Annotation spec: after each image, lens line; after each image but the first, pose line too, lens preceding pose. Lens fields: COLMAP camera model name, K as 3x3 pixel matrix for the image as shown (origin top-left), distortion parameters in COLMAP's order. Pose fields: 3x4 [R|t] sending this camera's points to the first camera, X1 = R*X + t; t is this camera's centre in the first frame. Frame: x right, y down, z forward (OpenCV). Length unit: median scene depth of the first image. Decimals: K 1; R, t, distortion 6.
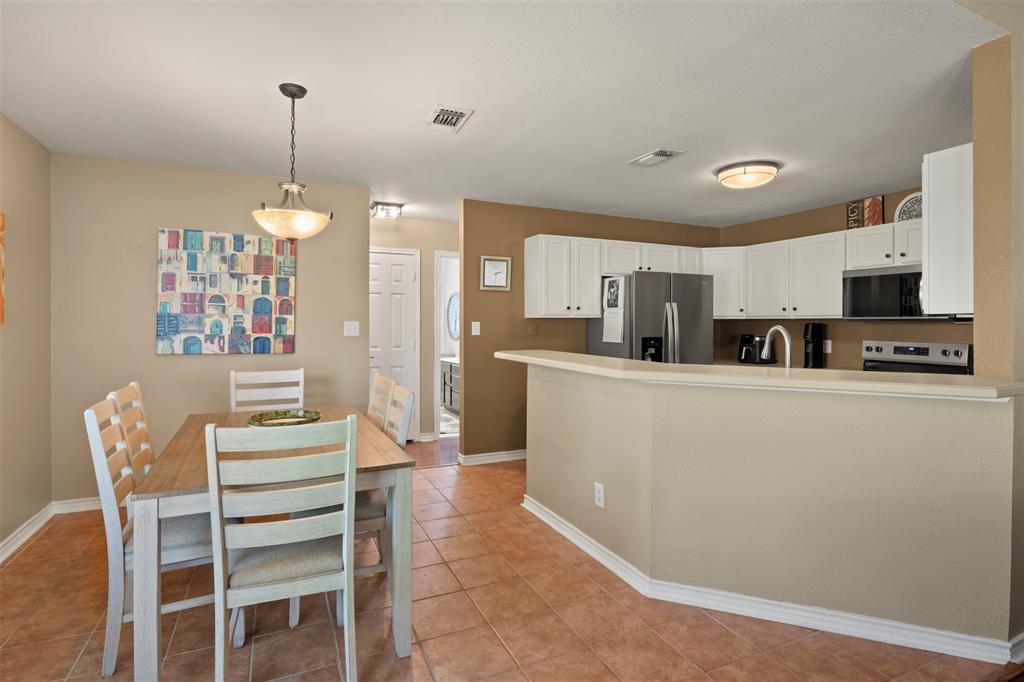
lens RADIAL K [[544.9, 0, 511.7], [0, 544.9, 331.8], [0, 0, 1]] dist [-0.005409, -0.003351]
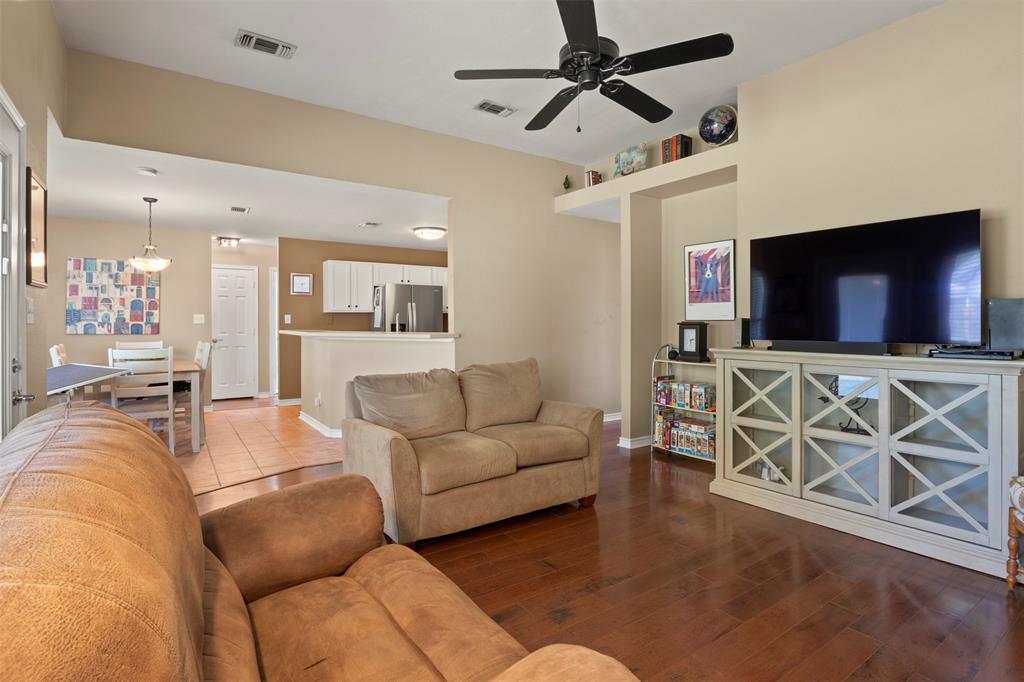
lens RADIAL K [[544.9, 0, 523.6], [0, 544.9, 327.0], [0, 0, 1]] dist [-0.005409, -0.003351]
pose [[0.984625, -0.007577, 0.174516, 0.402674], [0.009349, 0.999913, -0.009334, 0.045523], [-0.174430, 0.010822, 0.984610, -0.812232]]
